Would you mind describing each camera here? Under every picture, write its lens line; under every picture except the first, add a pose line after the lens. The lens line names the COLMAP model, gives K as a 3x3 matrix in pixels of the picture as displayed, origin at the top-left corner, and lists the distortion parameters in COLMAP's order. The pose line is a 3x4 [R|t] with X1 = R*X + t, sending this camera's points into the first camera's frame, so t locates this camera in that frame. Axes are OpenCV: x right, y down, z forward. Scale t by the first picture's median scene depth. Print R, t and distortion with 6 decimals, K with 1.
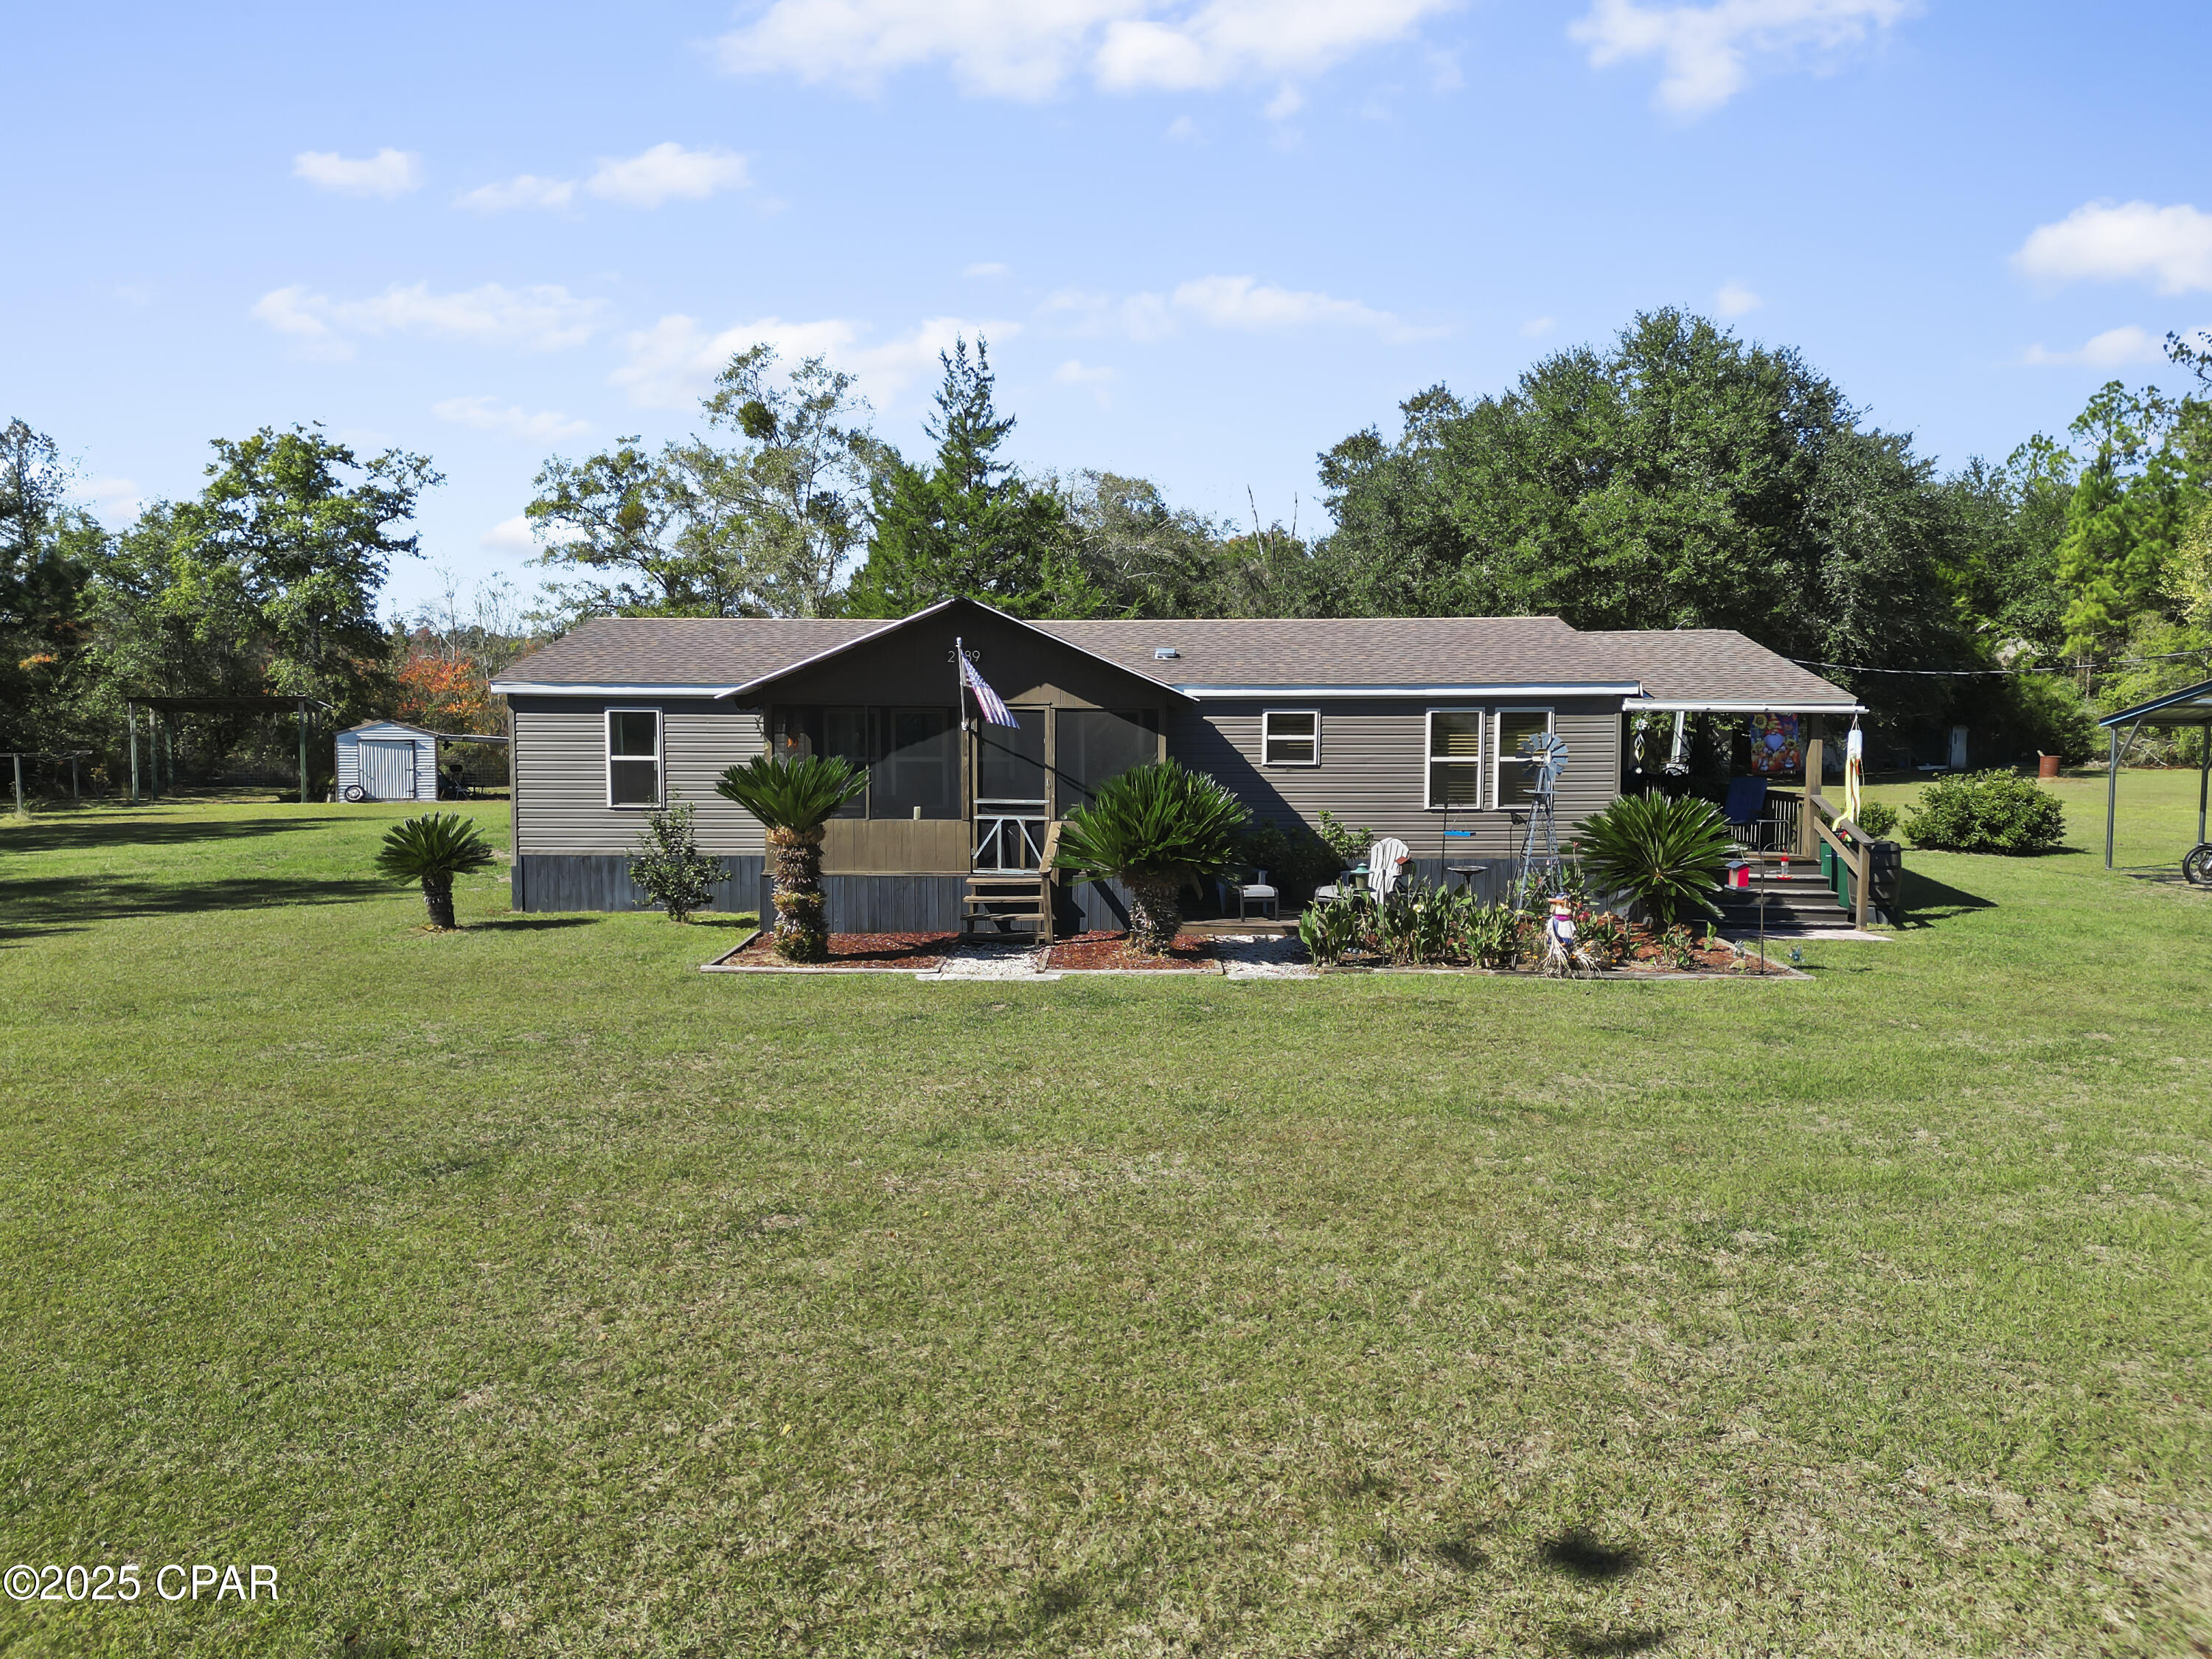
lens RADIAL K [[1541.0, 0, 1099.0], [0, 1541.0, 830.5], [0, 0, 1]] dist [0.066170, -0.048589]
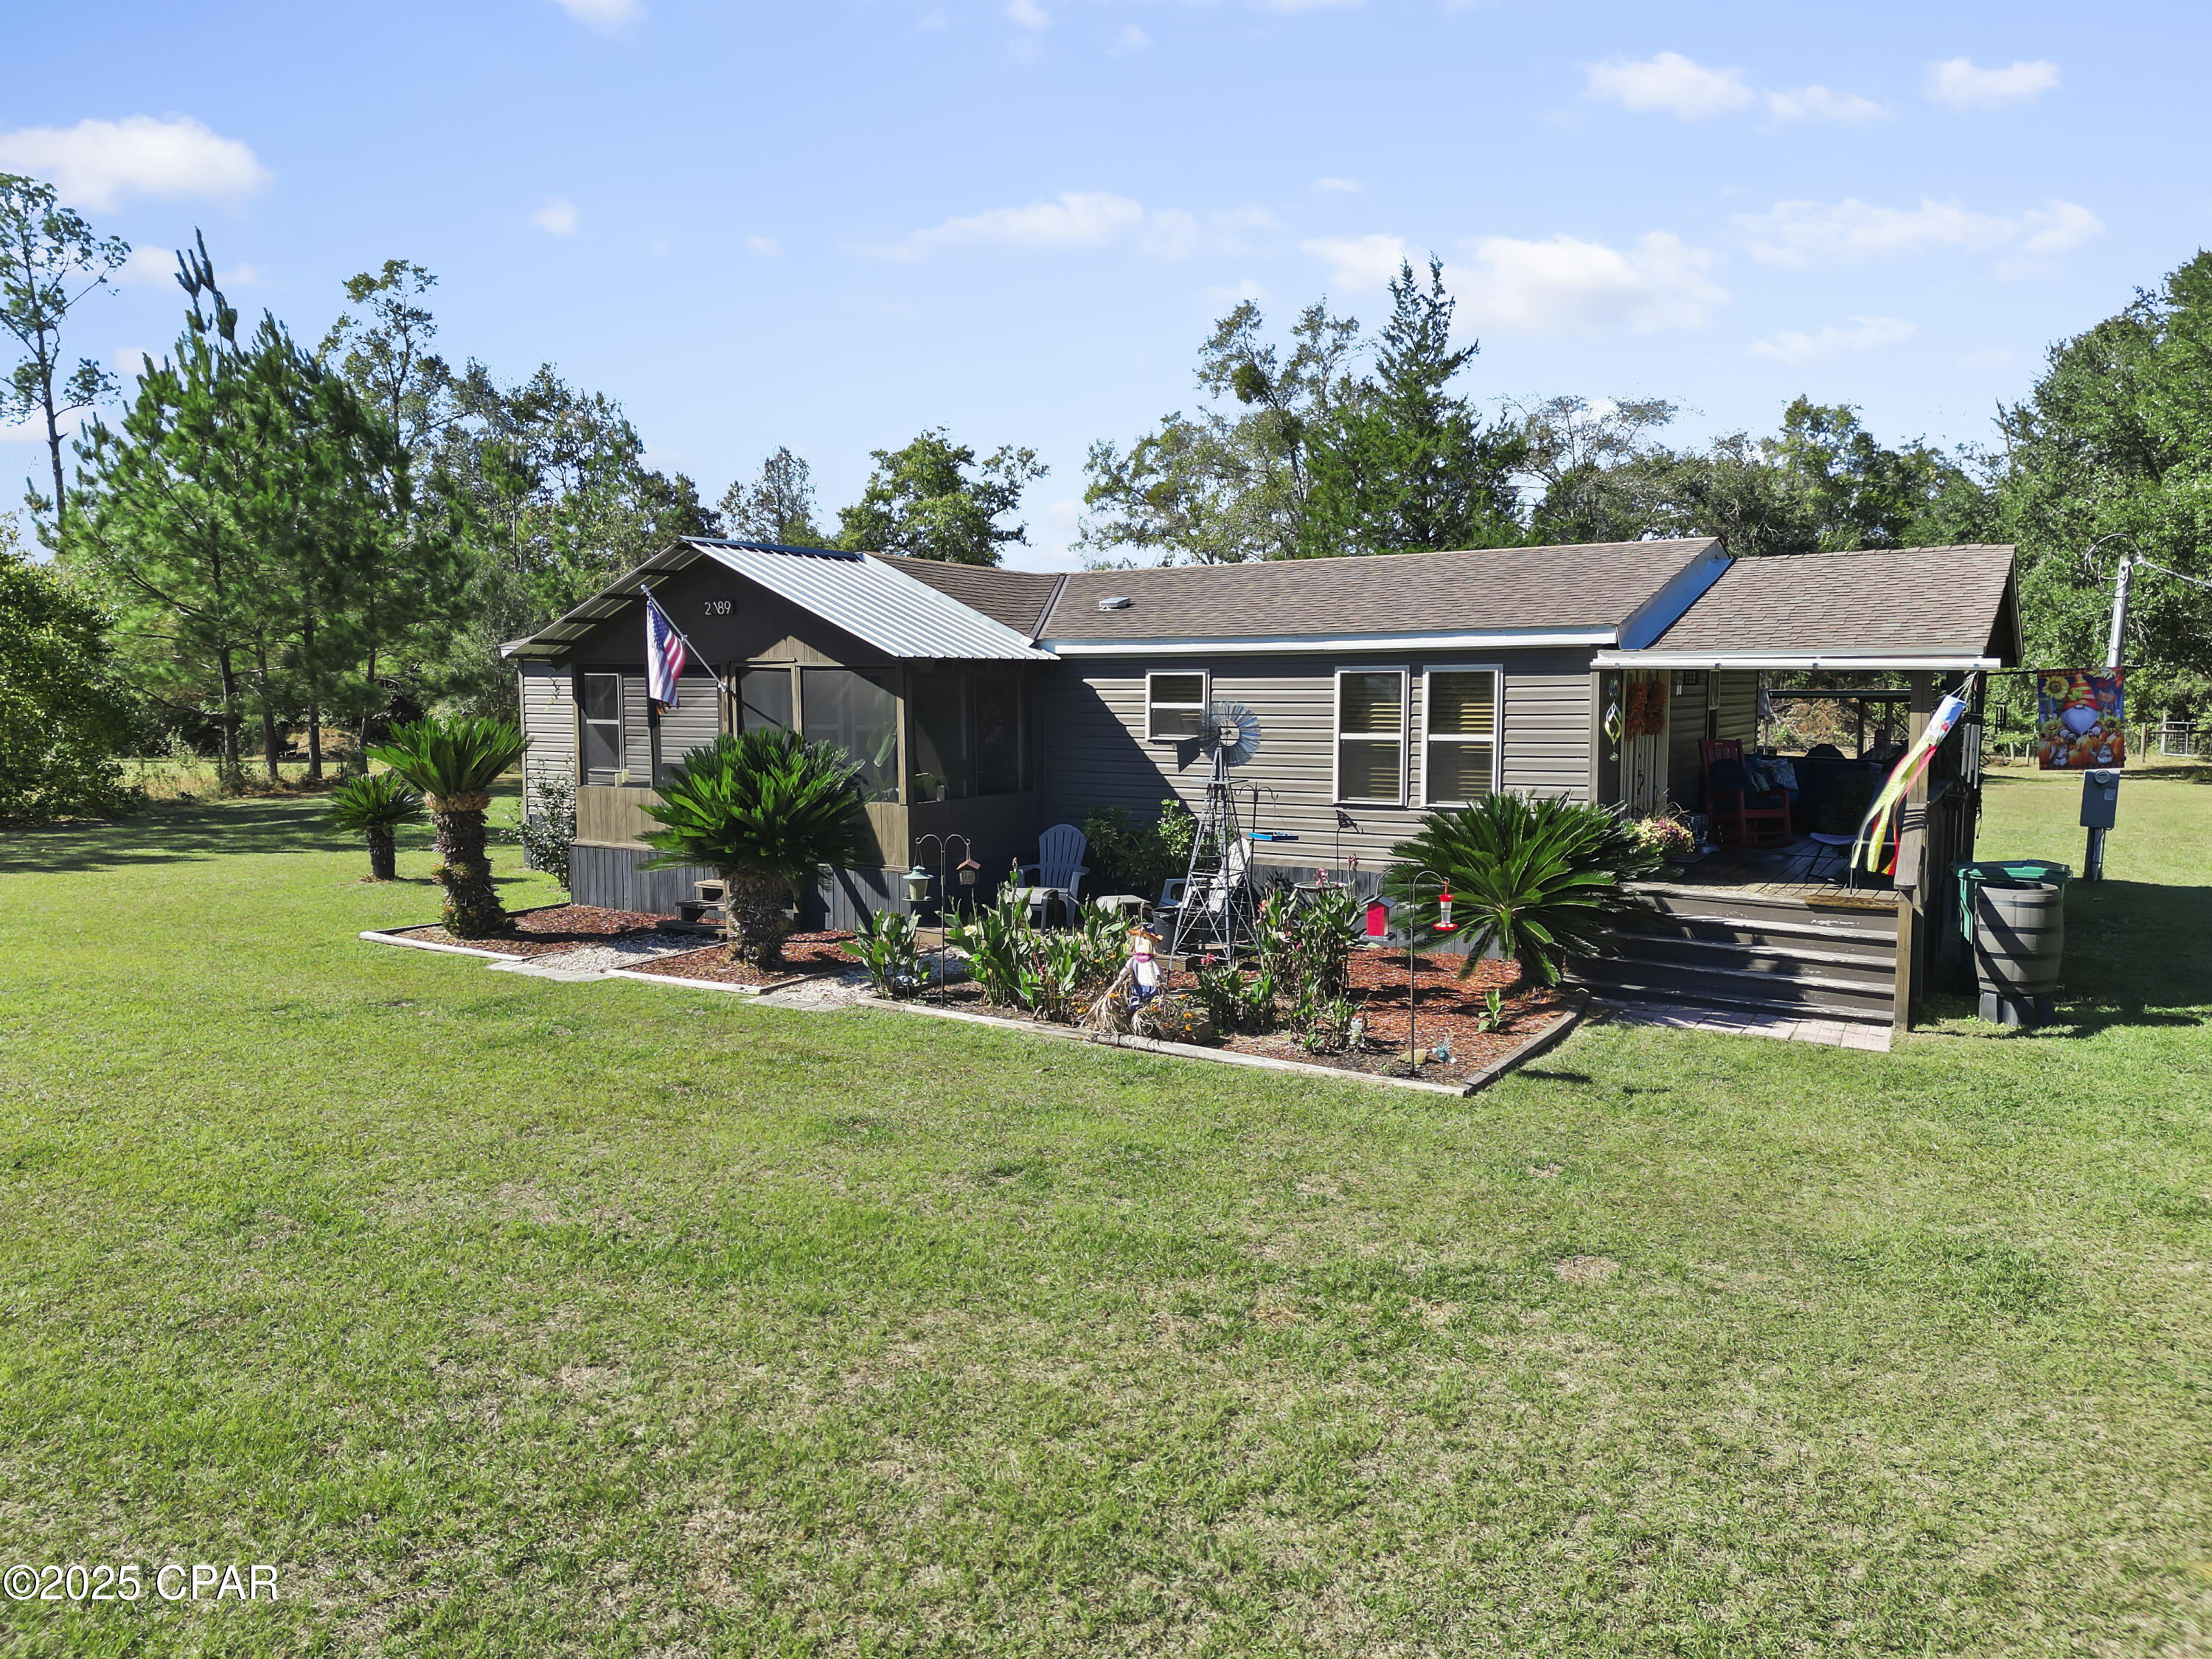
lens RADIAL K [[1537.4, 0, 1102.0], [0, 1537.4, 839.9], [0, 0, 1]] dist [0.081781, -0.077453]
pose [[0.862008, 0.049630, -0.504458, 0.201358], [-0.039928, 0.998751, 0.030033, -0.005536], [0.505319, -0.005746, 0.862914, 0.122339]]
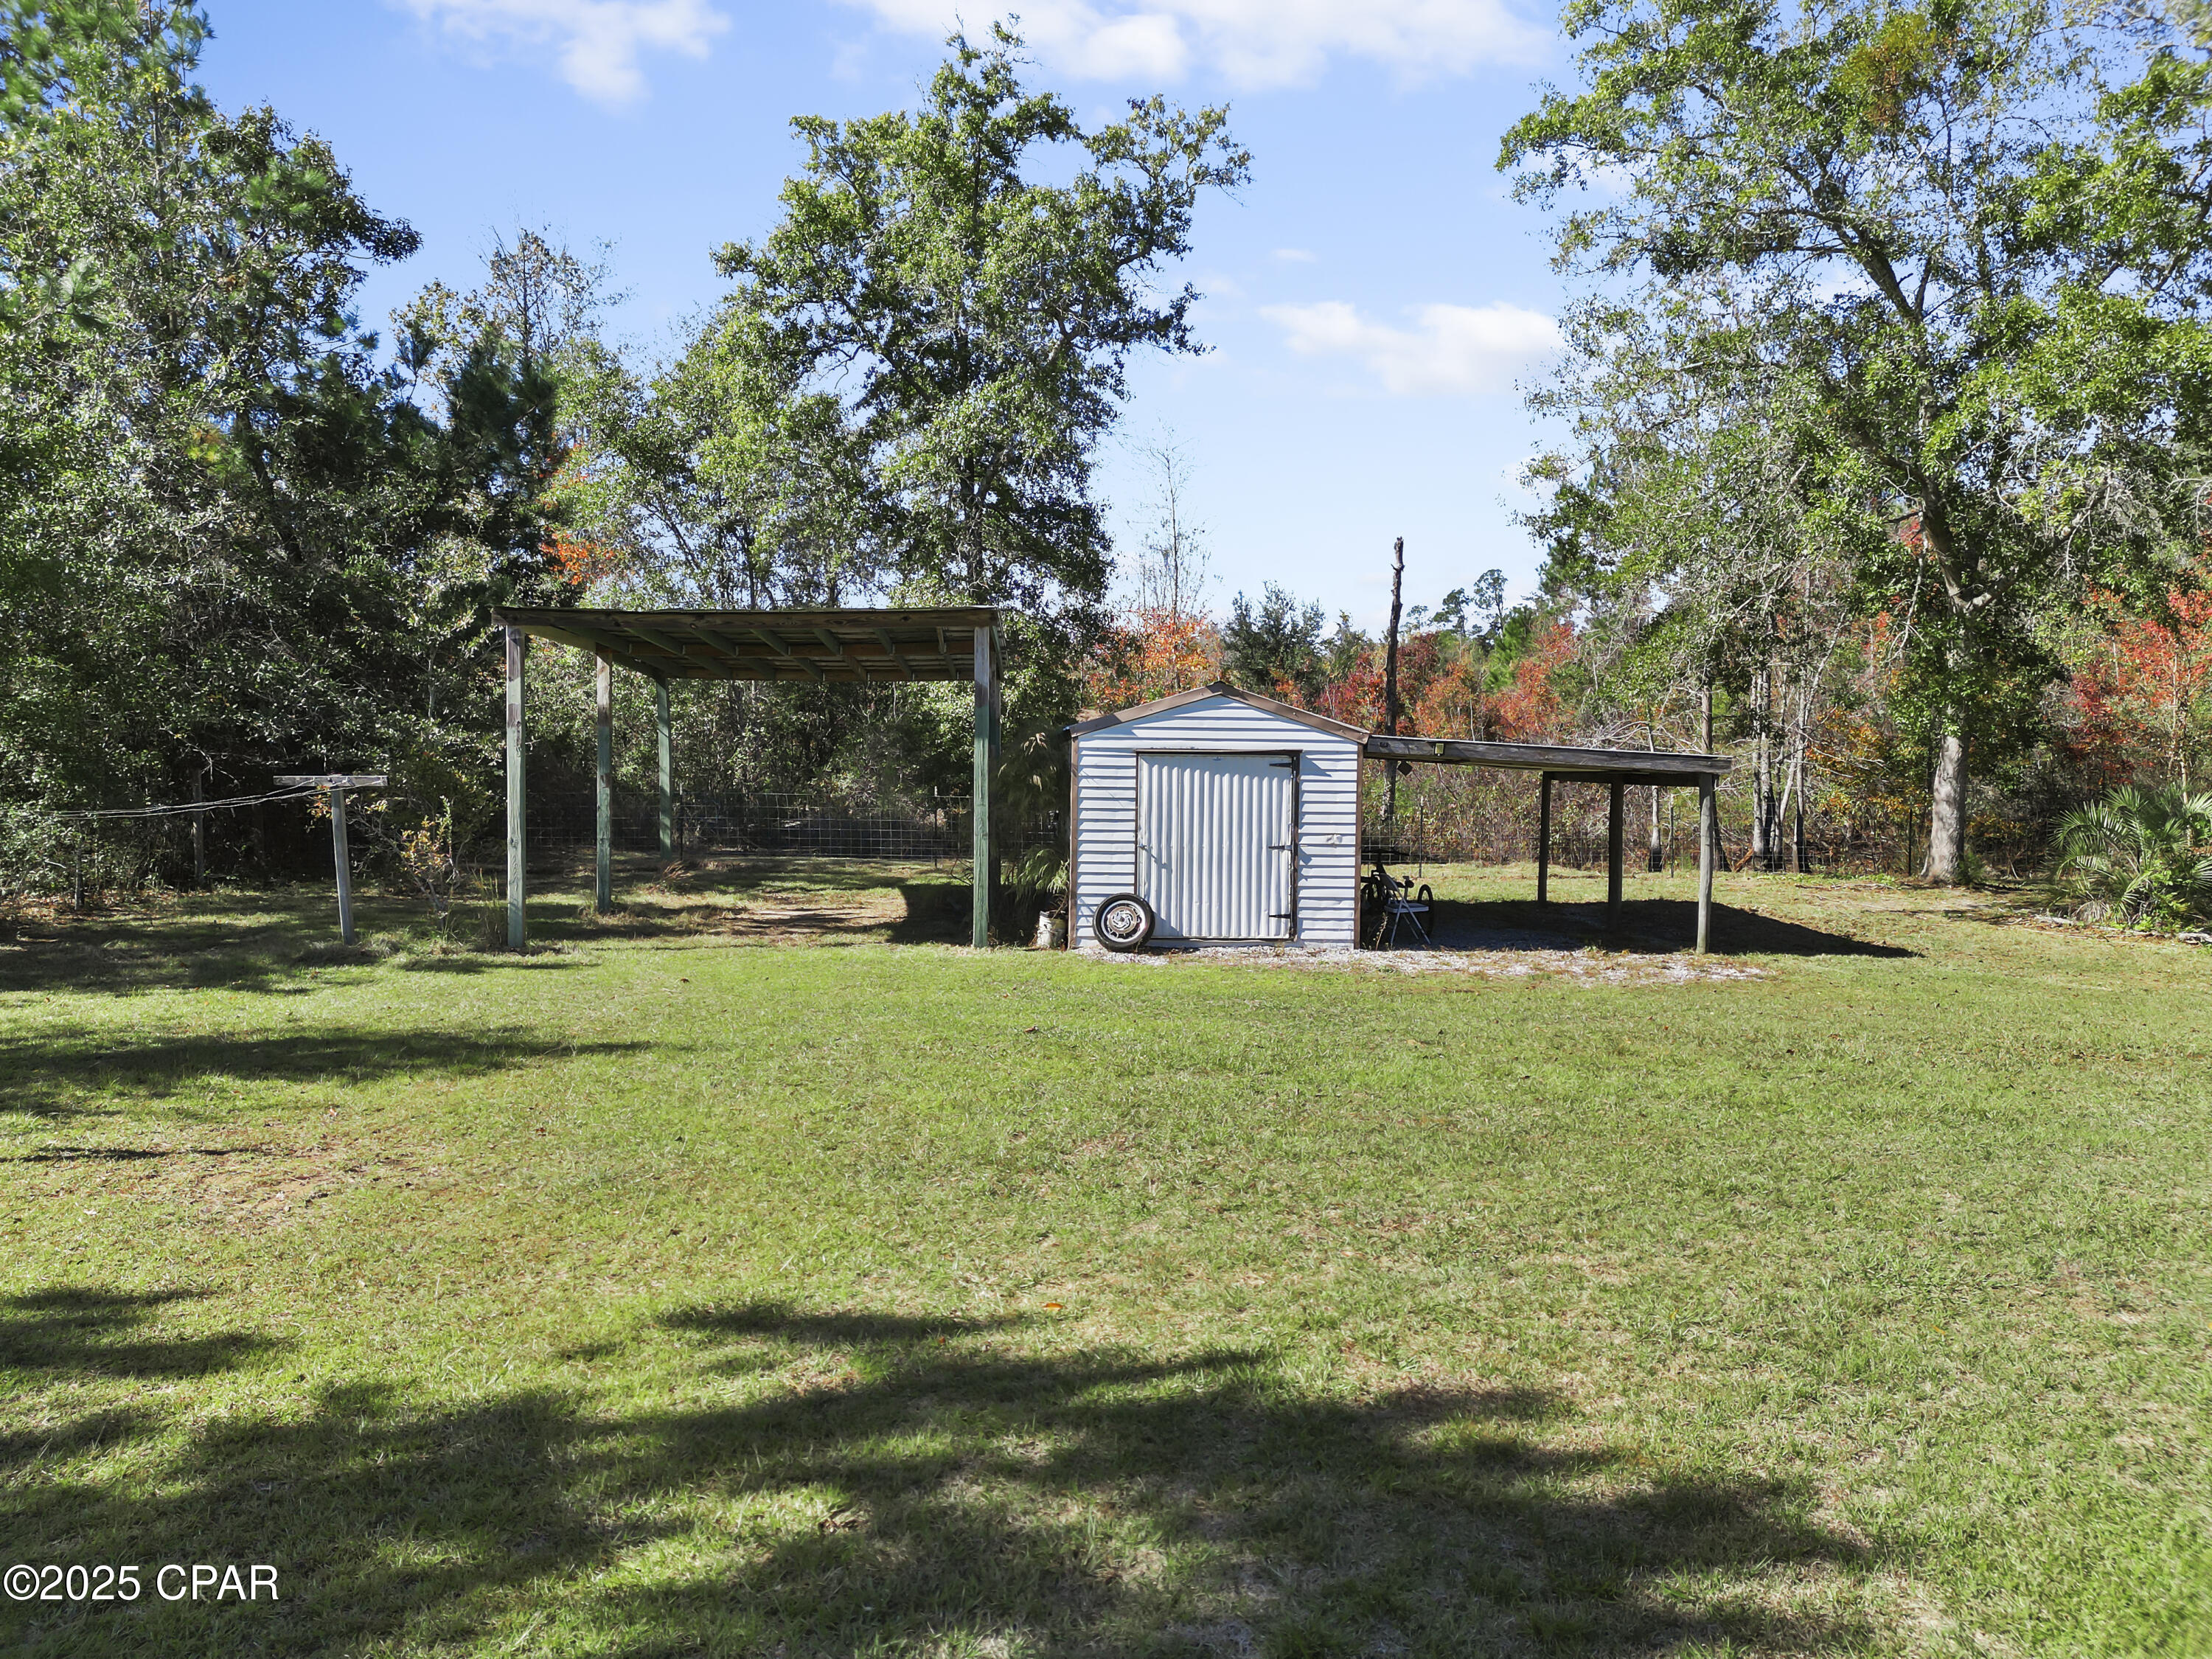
lens RADIAL K [[1537.4, 0, 1102.0], [0, 1537.4, 839.9], [0, 0, 1]] dist [0.081781, -0.077453]
pose [[0.942783, 0.032795, -0.331791, -0.381155], [-0.036455, 0.999324, -0.004811, -0.038508], [0.331409, 0.016631, 0.943341, 0.712157]]
